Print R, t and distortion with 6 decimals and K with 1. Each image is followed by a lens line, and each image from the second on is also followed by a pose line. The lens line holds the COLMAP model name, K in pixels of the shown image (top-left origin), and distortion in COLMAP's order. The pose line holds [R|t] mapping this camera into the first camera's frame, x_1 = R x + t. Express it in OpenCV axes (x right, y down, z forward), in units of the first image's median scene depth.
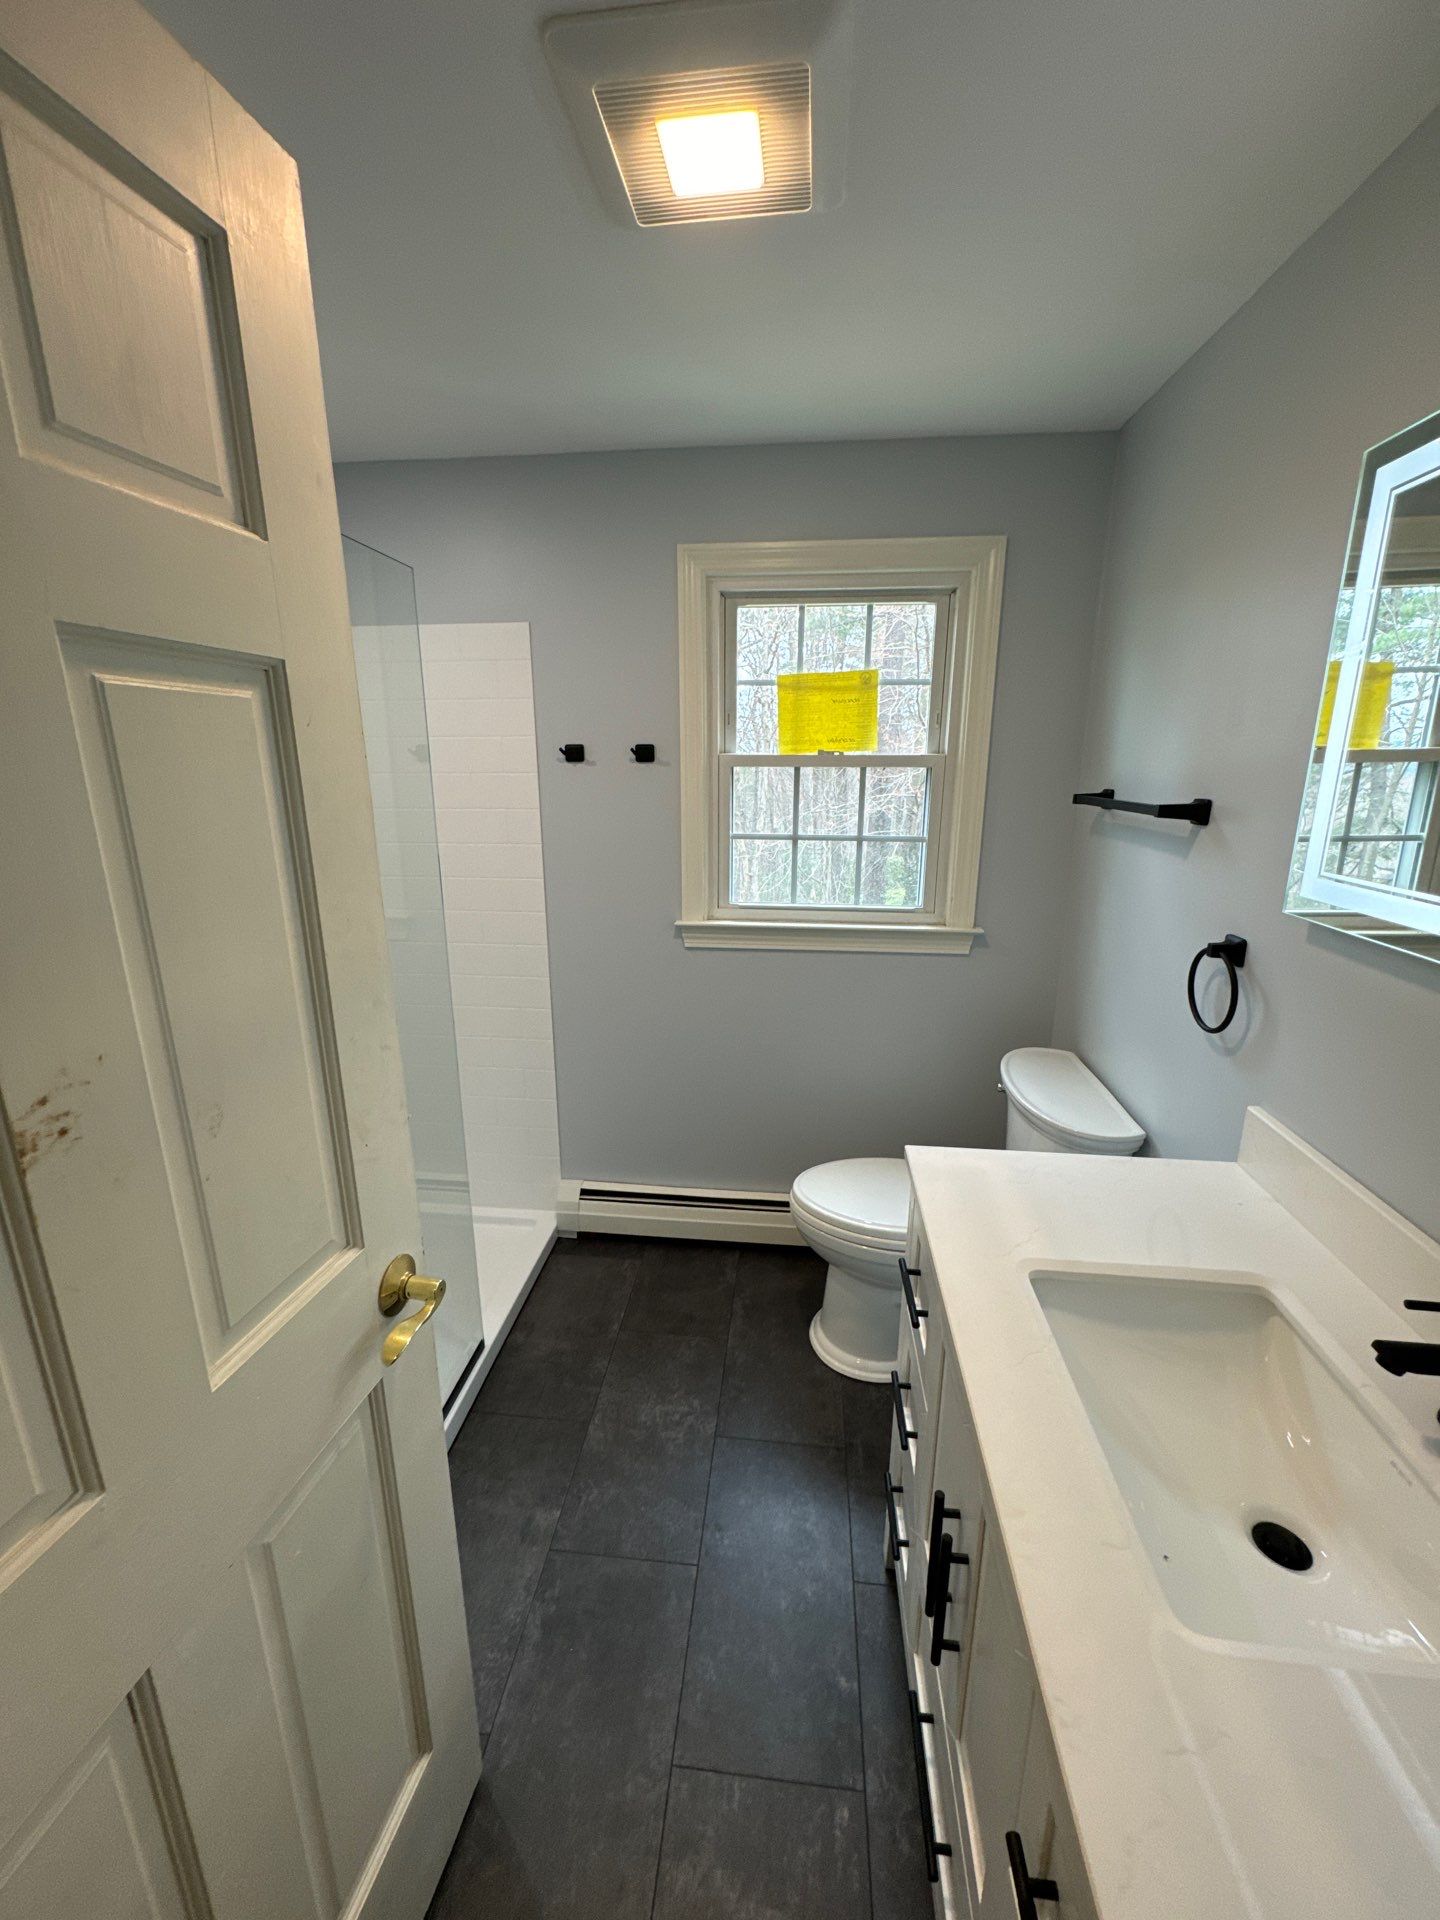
lens RADIAL K [[765.7, 0, 718.8], [0, 765.7, 956.4], [0, 0, 1]] dist [-0.000577, -0.000329]
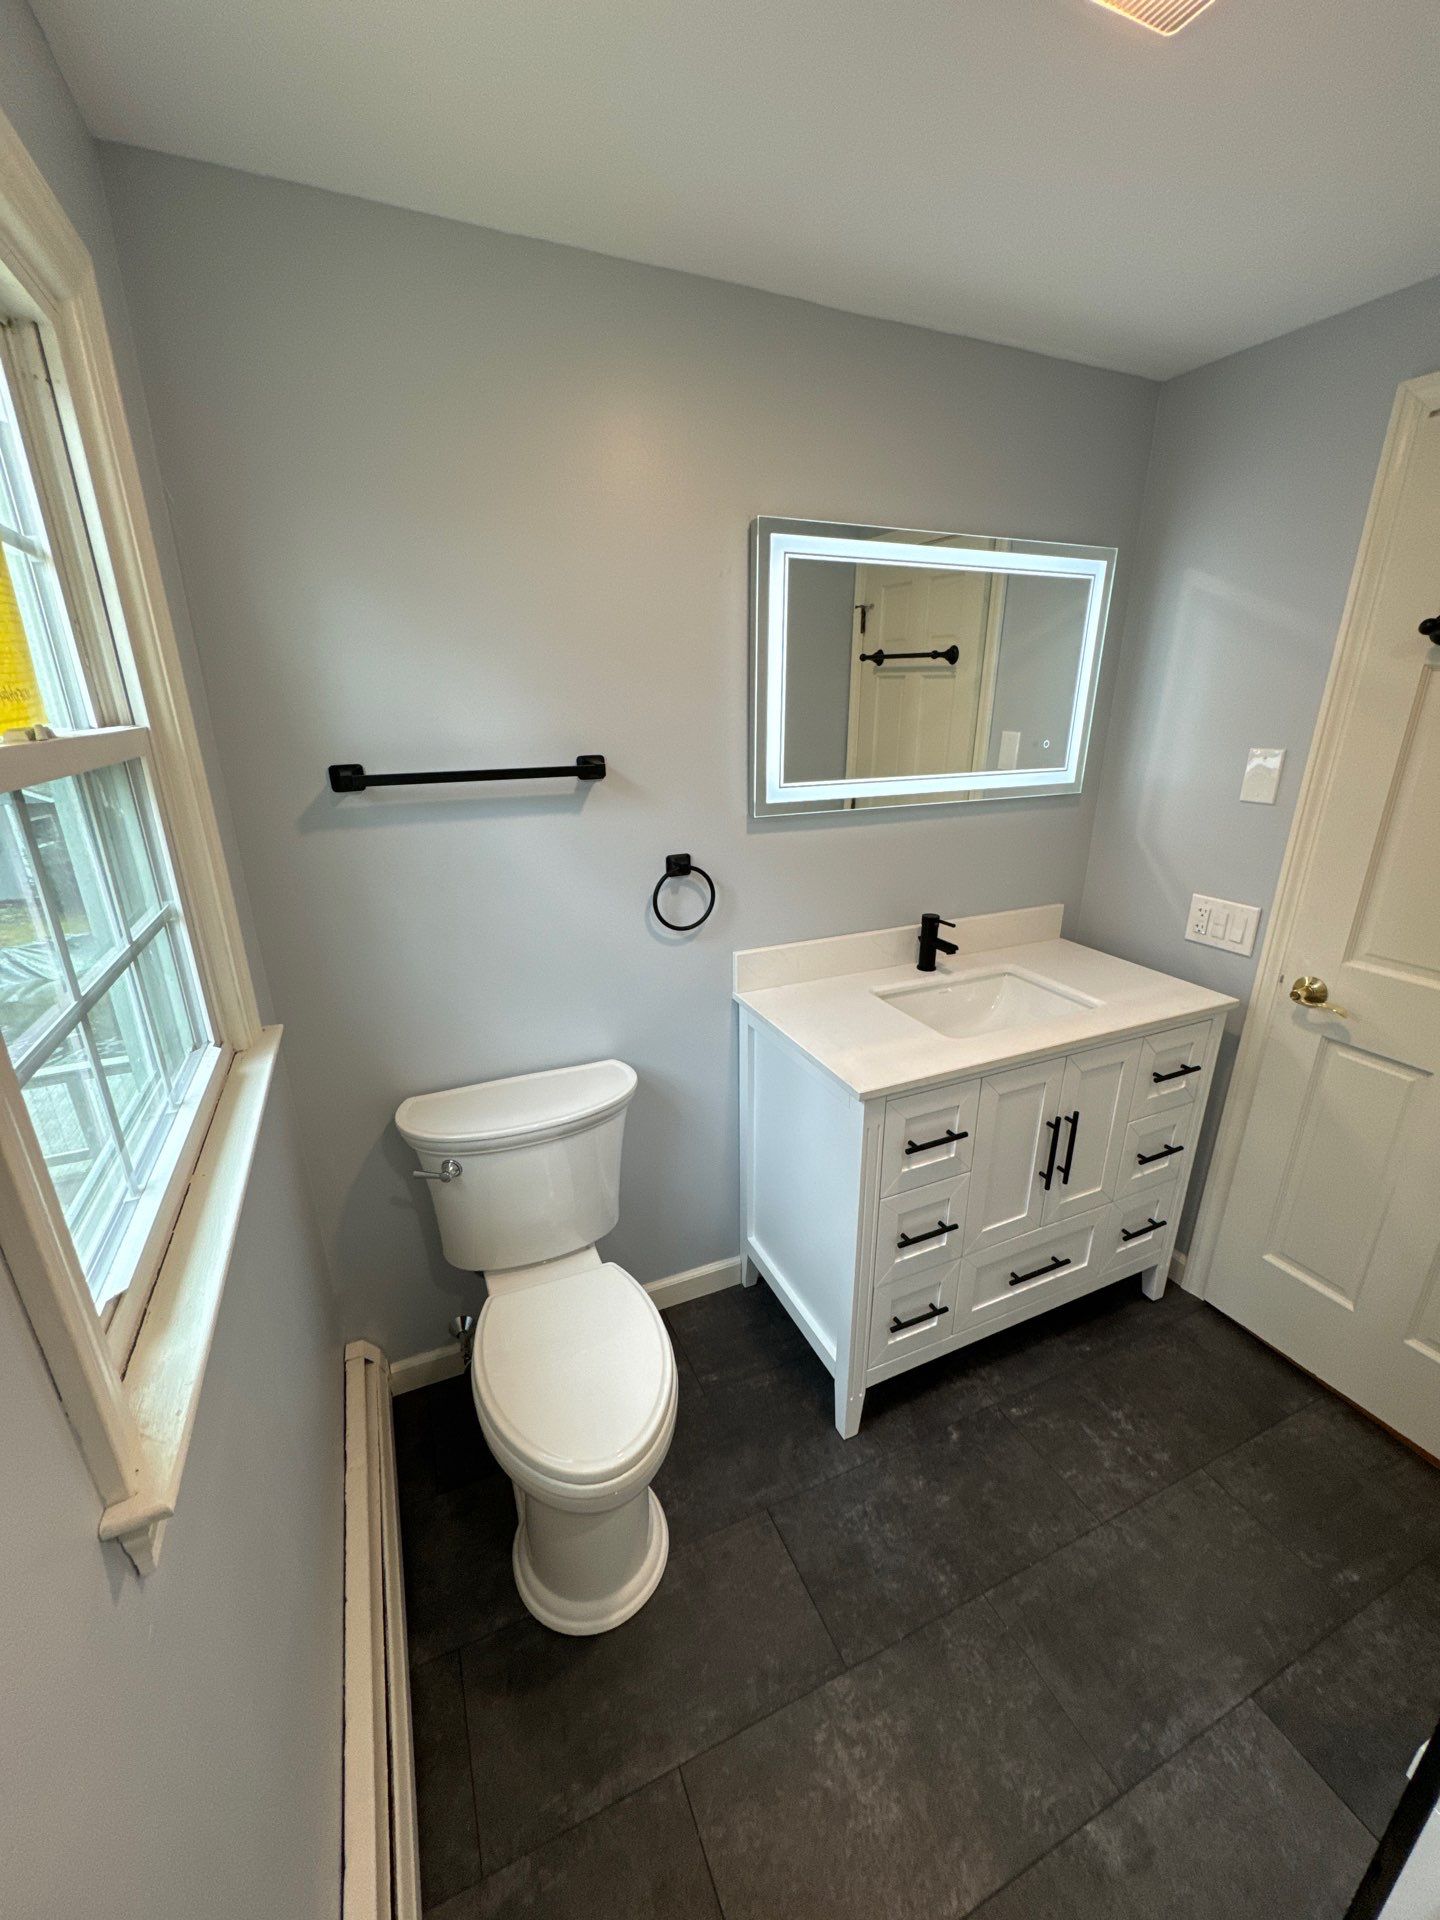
lens RADIAL K [[765.7, 0, 720.8], [0, 765.7, 957.1], [0, 0, 1]] dist [-0.000577, -0.000329]
pose [[-0.504184, -0.277701, 0.817729, -0.367656], [0.222824, 0.872994, 0.433855, -0.324787], [-0.834355, 0.400953, -0.378271, 1.152933]]
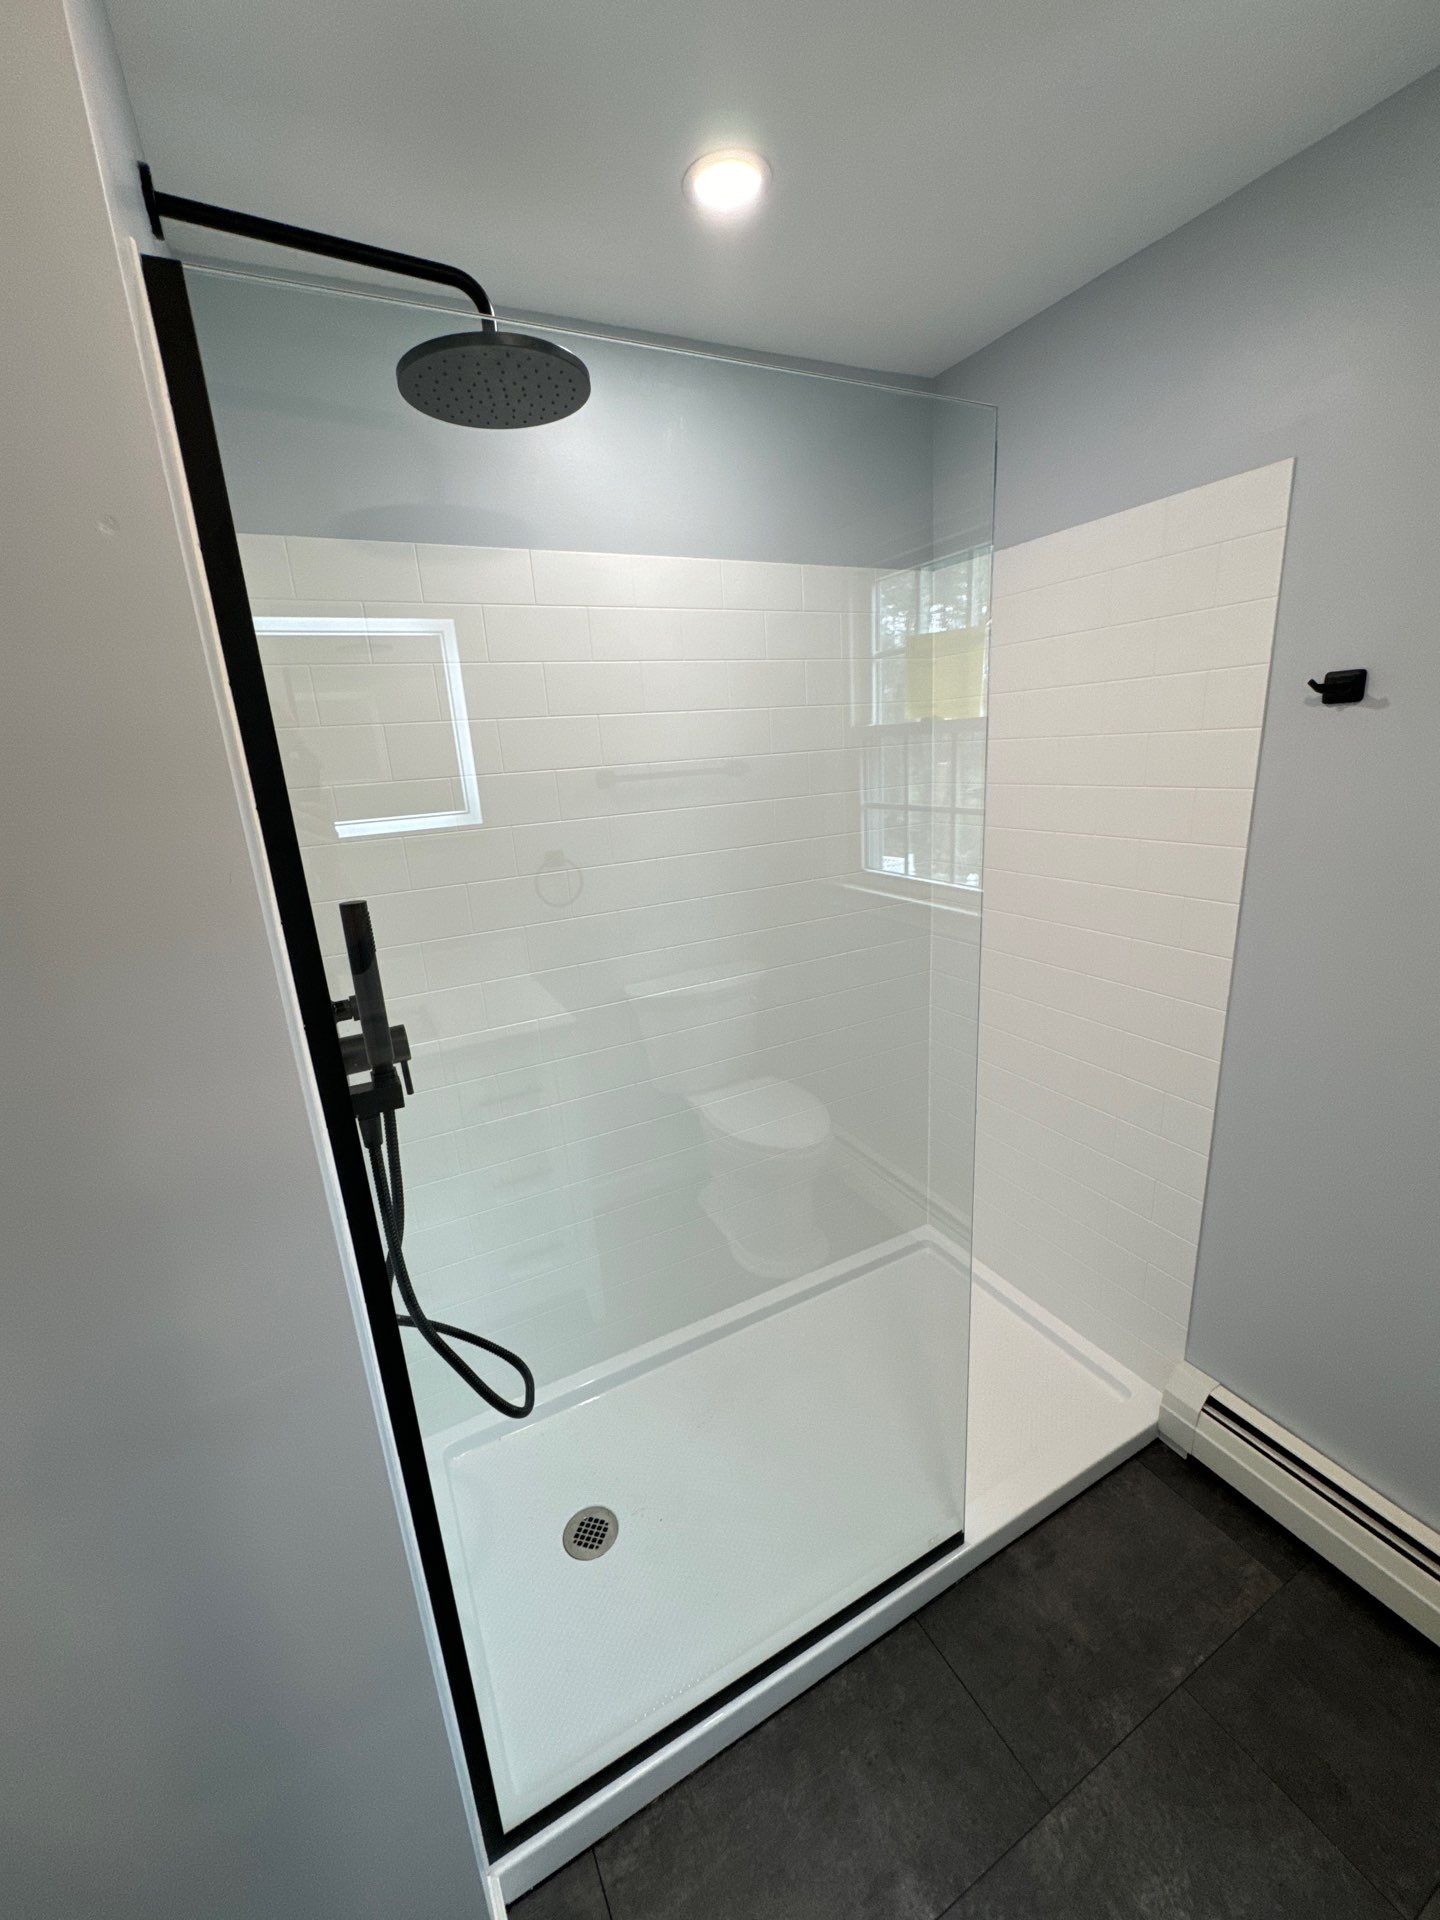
lens RADIAL K [[765.7, 0, 719.2], [0, 765.7, 953.5], [0, 0, 1]] dist [-0.000577, -0.000329]
pose [[0.558362, 0.188419, -0.807917, 0.050304], [-0.148497, 0.980838, 0.126119, -0.104517], [0.816199, 0.049554, 0.575642, 0.424444]]
